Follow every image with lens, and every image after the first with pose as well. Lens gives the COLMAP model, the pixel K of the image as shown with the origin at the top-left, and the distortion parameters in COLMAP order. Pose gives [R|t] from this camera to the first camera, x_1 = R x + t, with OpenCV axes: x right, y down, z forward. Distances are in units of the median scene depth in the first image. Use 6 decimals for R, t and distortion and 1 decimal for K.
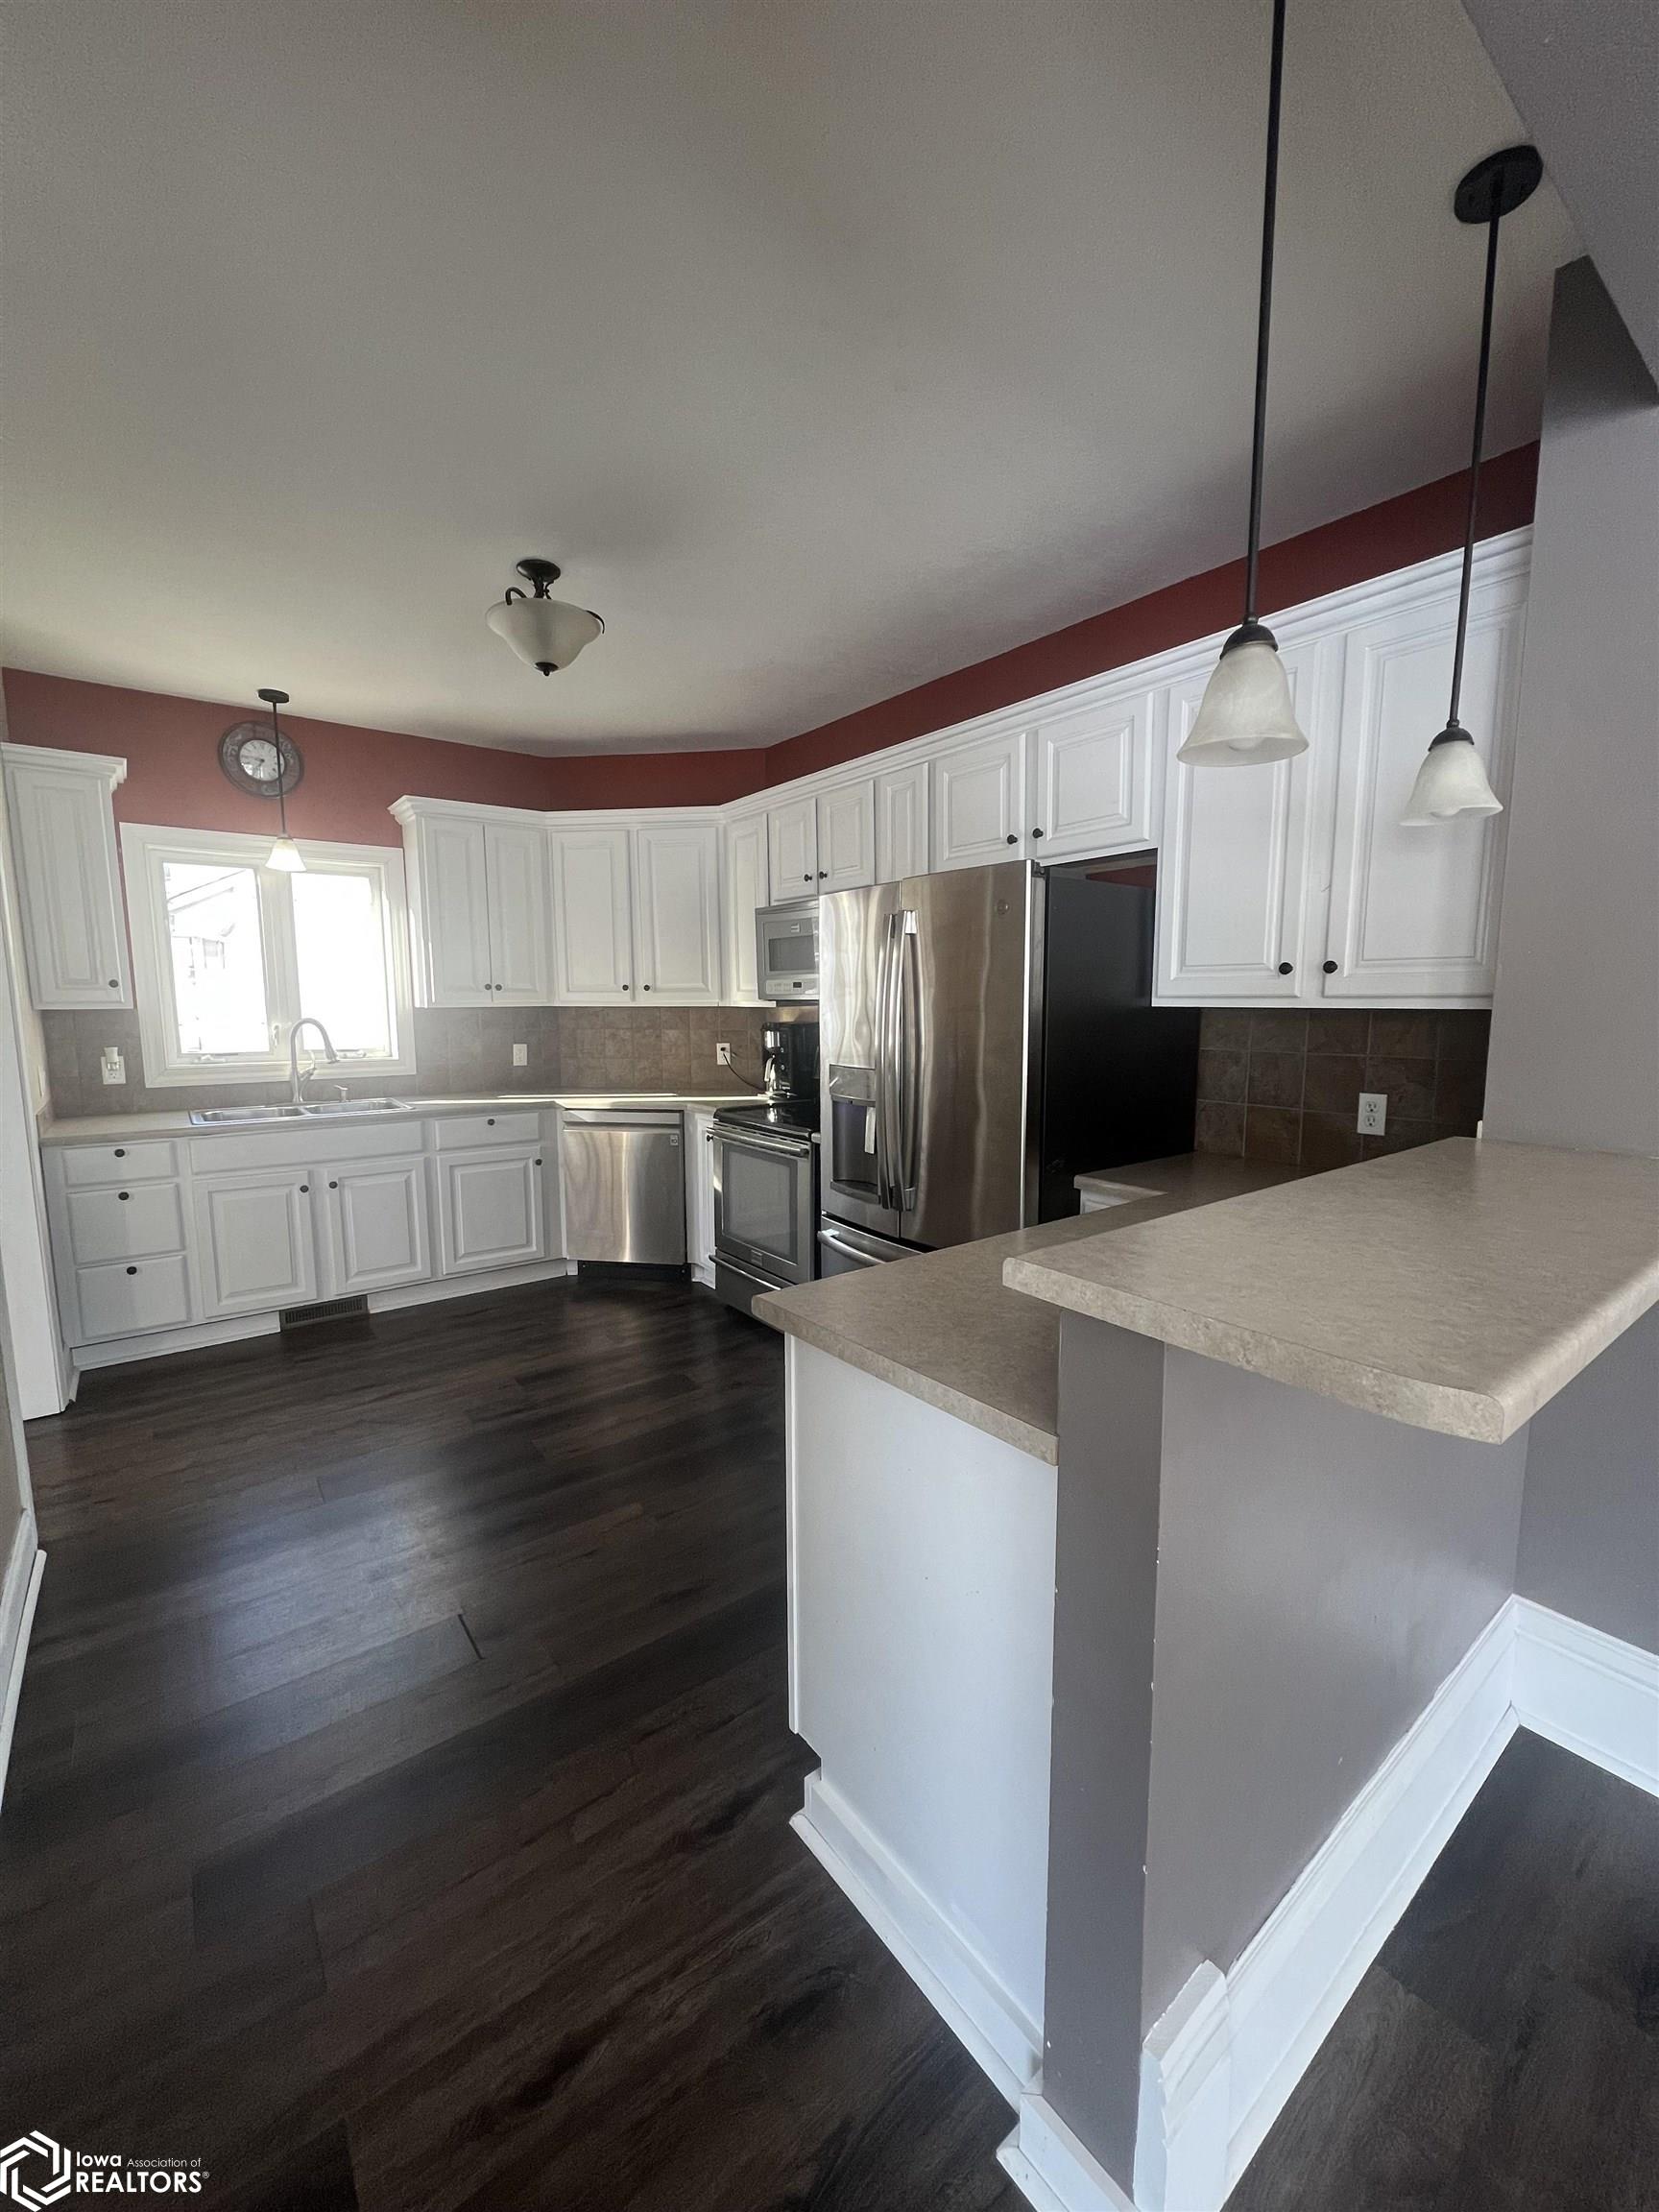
lens RADIAL K [[879.6, 0, 829.4], [0, 879.6, 1109.2], [0, 0, 1]] dist [0.000587, -0.000230]
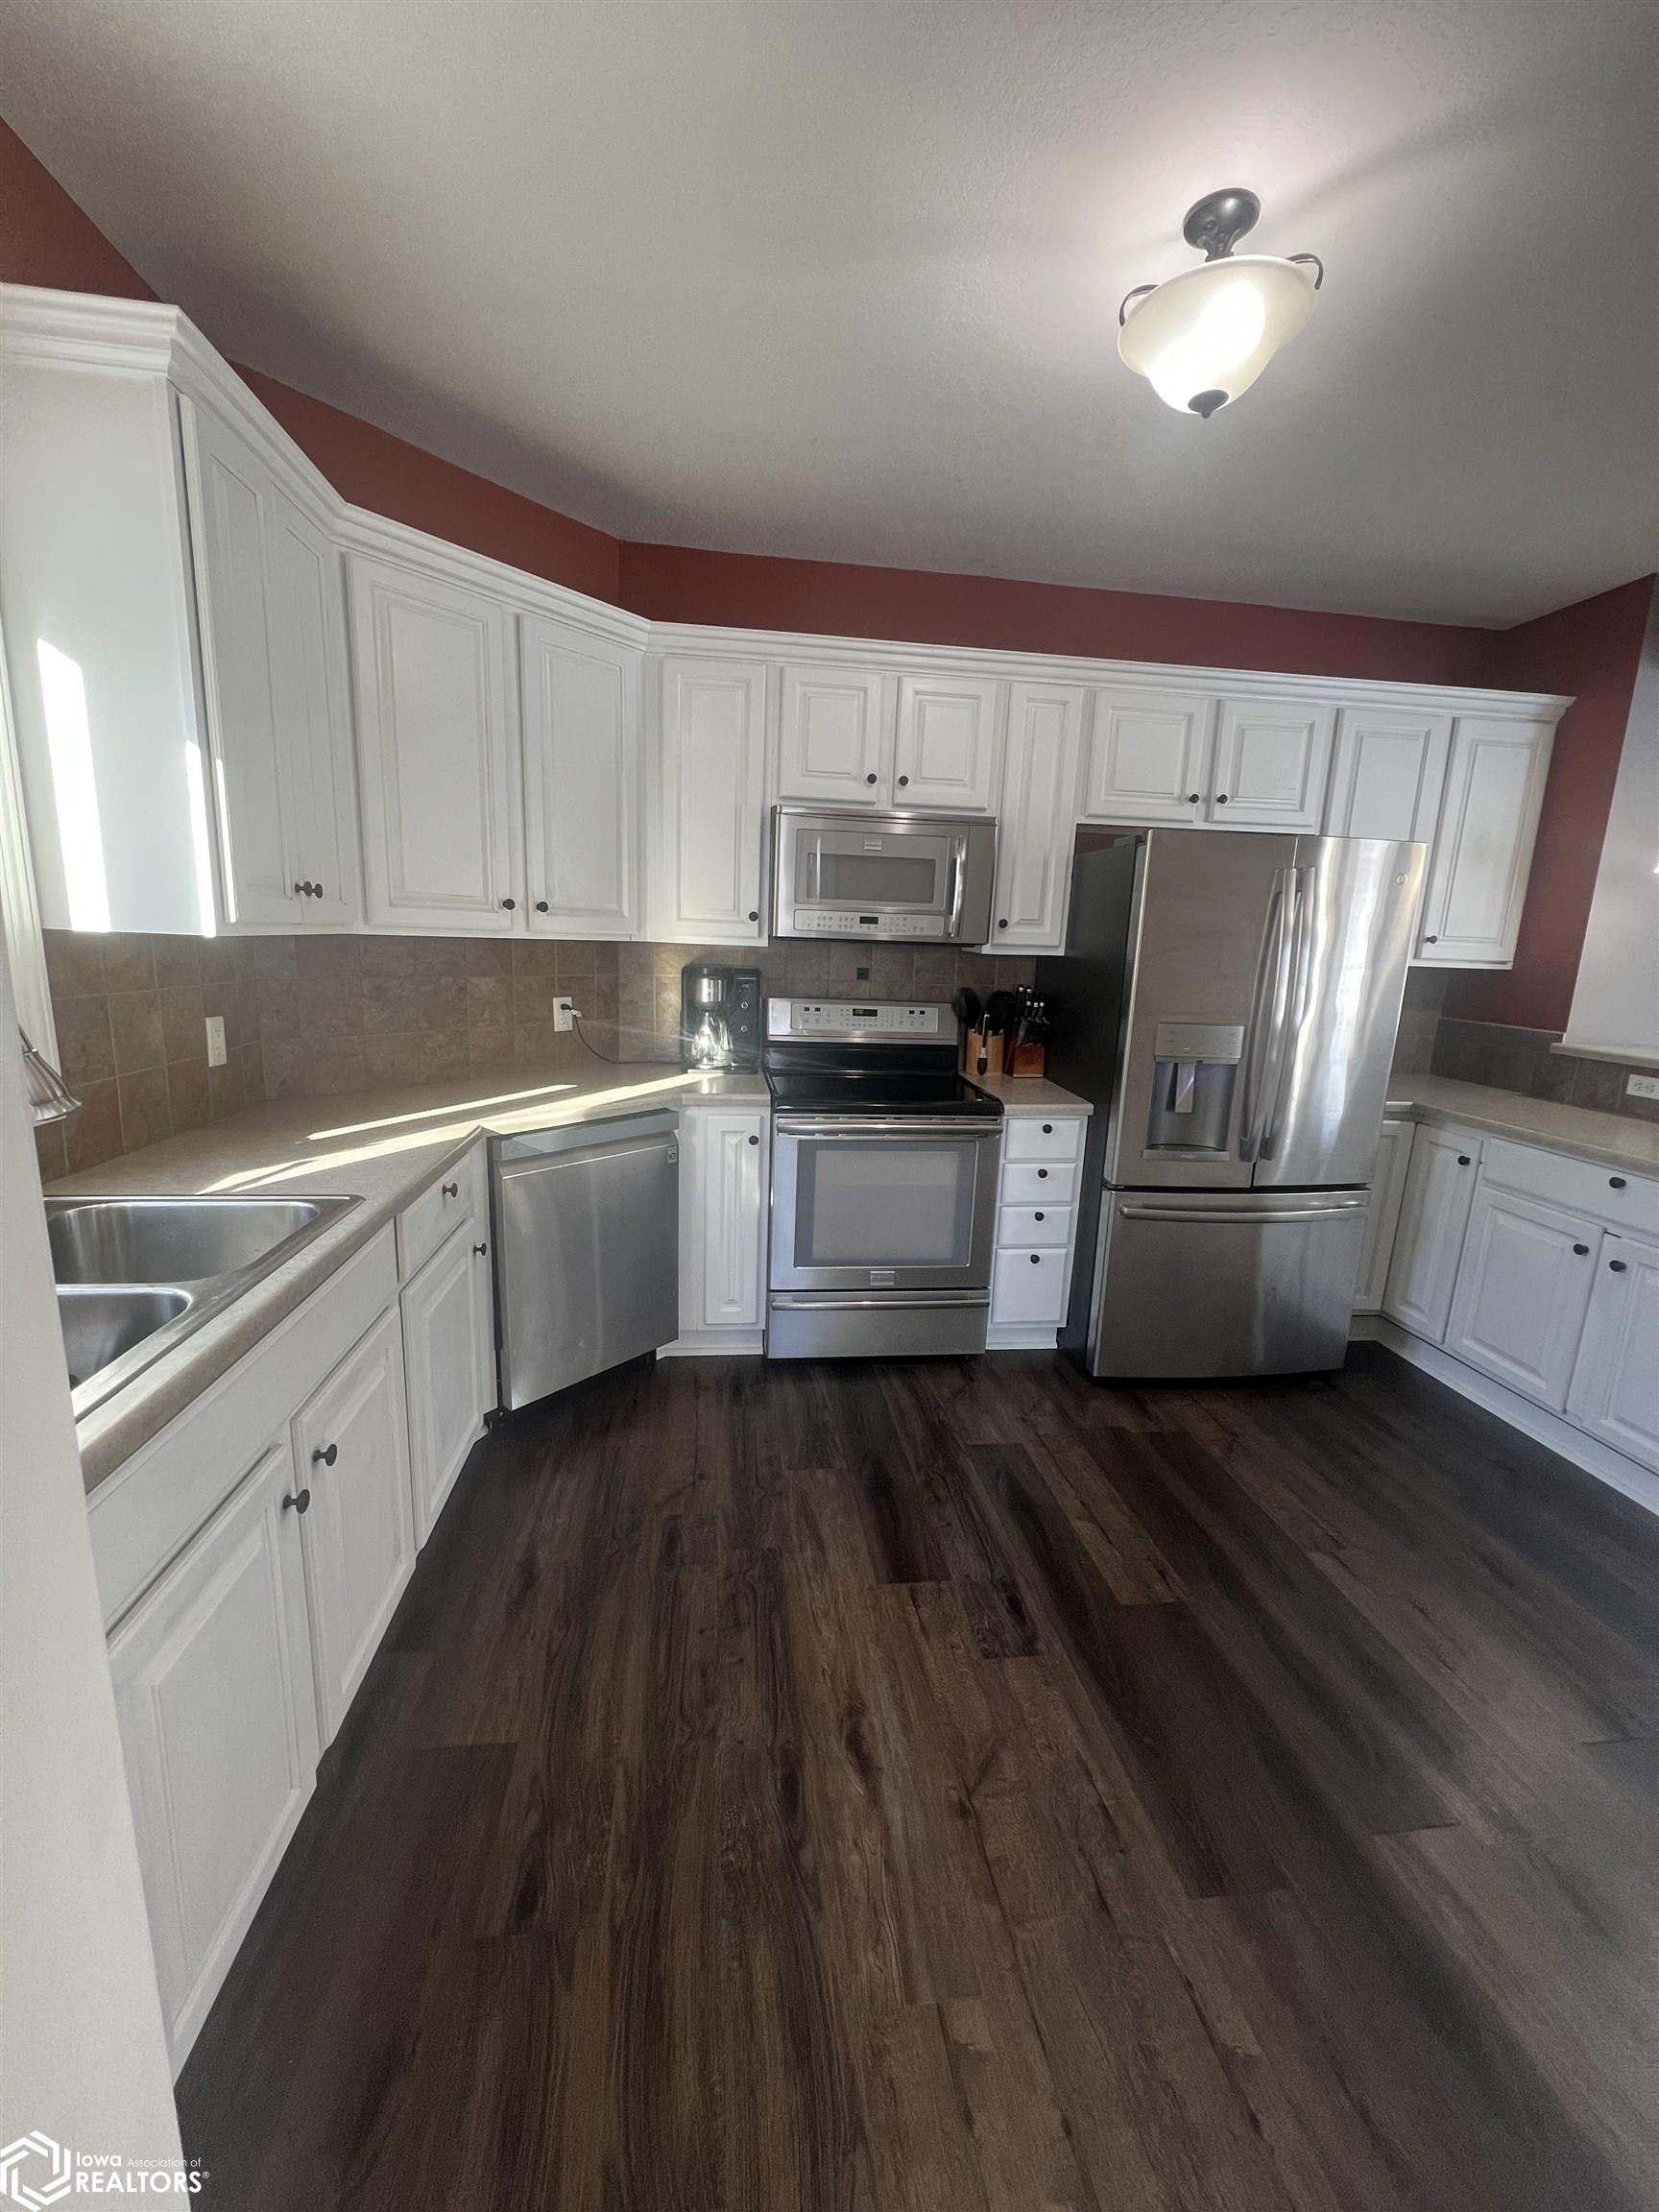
lens RADIAL K [[879.6, 0, 830.2], [0, 879.6, 1104.2], [0, 0, 1]] dist [0.000587, -0.000230]
pose [[0.498858, -0.138788, 0.855499, -0.651299], [0.070791, 0.990322, 0.119380, -0.068124], [-0.863788, 0.001008, 0.503855, 0.569913]]
